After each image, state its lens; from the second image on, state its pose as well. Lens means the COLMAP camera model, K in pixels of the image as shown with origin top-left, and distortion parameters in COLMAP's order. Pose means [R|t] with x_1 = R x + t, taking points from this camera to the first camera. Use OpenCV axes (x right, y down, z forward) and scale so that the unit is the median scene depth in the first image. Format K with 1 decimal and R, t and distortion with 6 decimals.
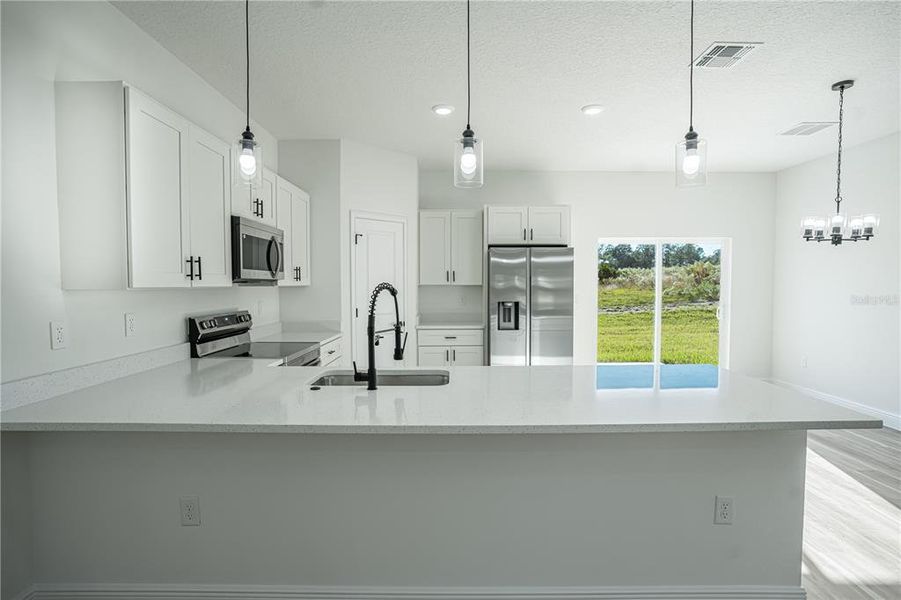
lens RADIAL K [[455.7, 0, 453.7], [0, 455.7, 301.6], [0, 0, 1]] dist [-0.055155, 0.028827]
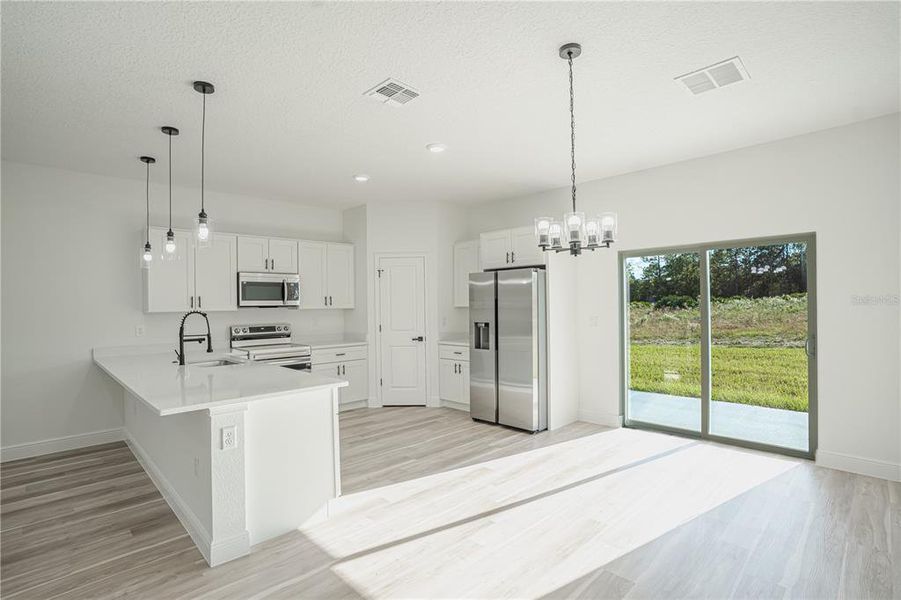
lens RADIAL K [[443.4, 0, 450.5], [0, 443.4, 300.0], [0, 0, 1]] dist [-0.055889, 0.026501]
pose [[0.701826, -0.014987, -0.712191, 1.028888], [-0.014673, 0.999262, -0.035488, -0.018563], [0.712197, 0.035356, 0.701088, 0.271616]]
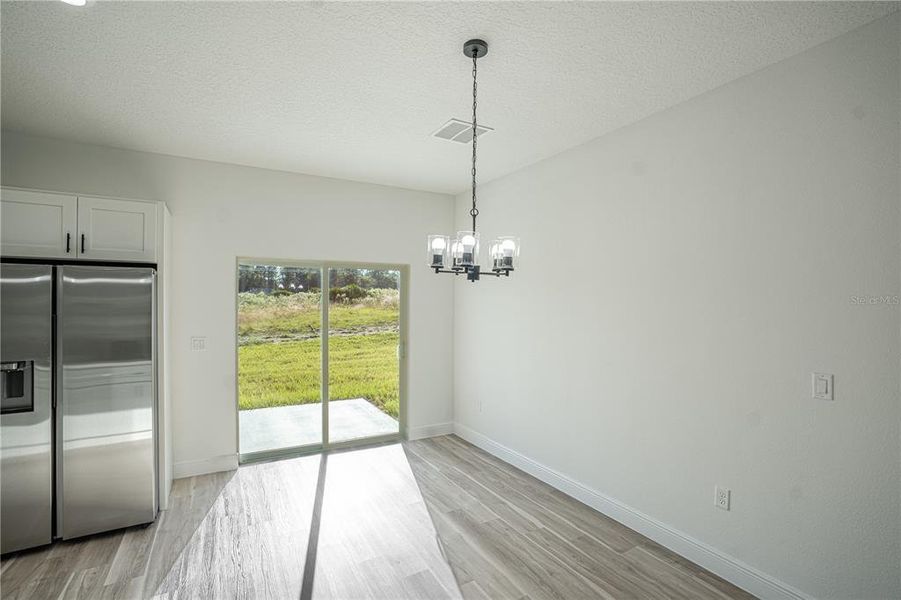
lens RADIAL K [[415.7, 0, 451.0], [0, 415.7, 302.4], [0, 0, 1]] dist [-0.046251, 0.019960]
pose [[0.869544, 0.005842, 0.493822, 0.434942], [0.011684, 0.999407, -0.032397, -0.062417], [-0.493718, 0.033941, 0.868959, 0.394283]]
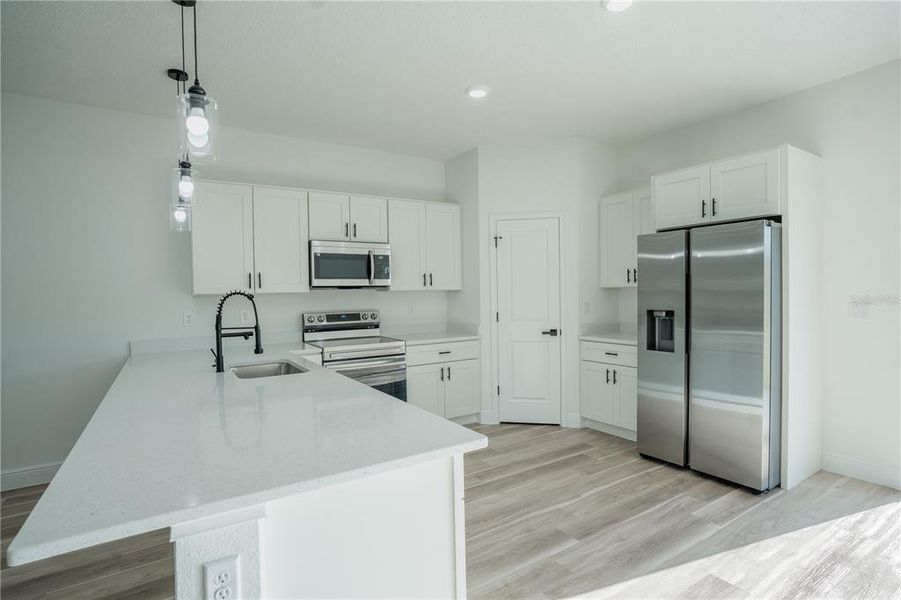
lens RADIAL K [[455.7, 0, 453.7], [0, 455.7, 301.6], [0, 0, 1]] dist [-0.055155, 0.028827]
pose [[0.548123, 0.012570, -0.836303, 0.661969], [-0.017593, 0.999839, 0.003497, -0.012561], [0.836213, 0.012796, 0.548256, 0.455058]]
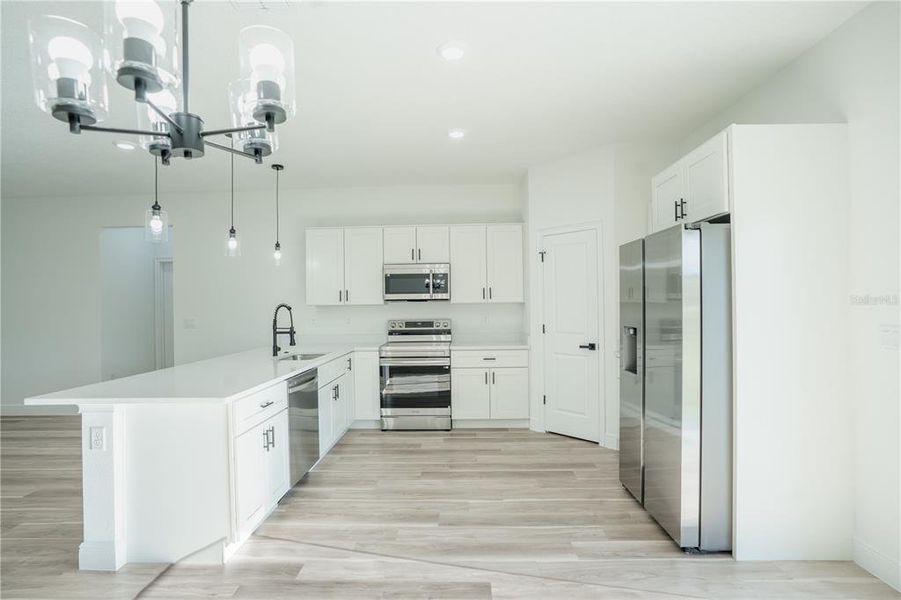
lens RADIAL K [[443.4, 0, 450.5], [0, 443.4, 300.0], [0, 0, 1]] dist [-0.055889, 0.026501]
pose [[-0.021037, -0.005597, -0.999763, 0.930712], [-0.025650, 0.999658, -0.005056, -0.035252], [0.999450, 0.025537, -0.021173, 0.963959]]
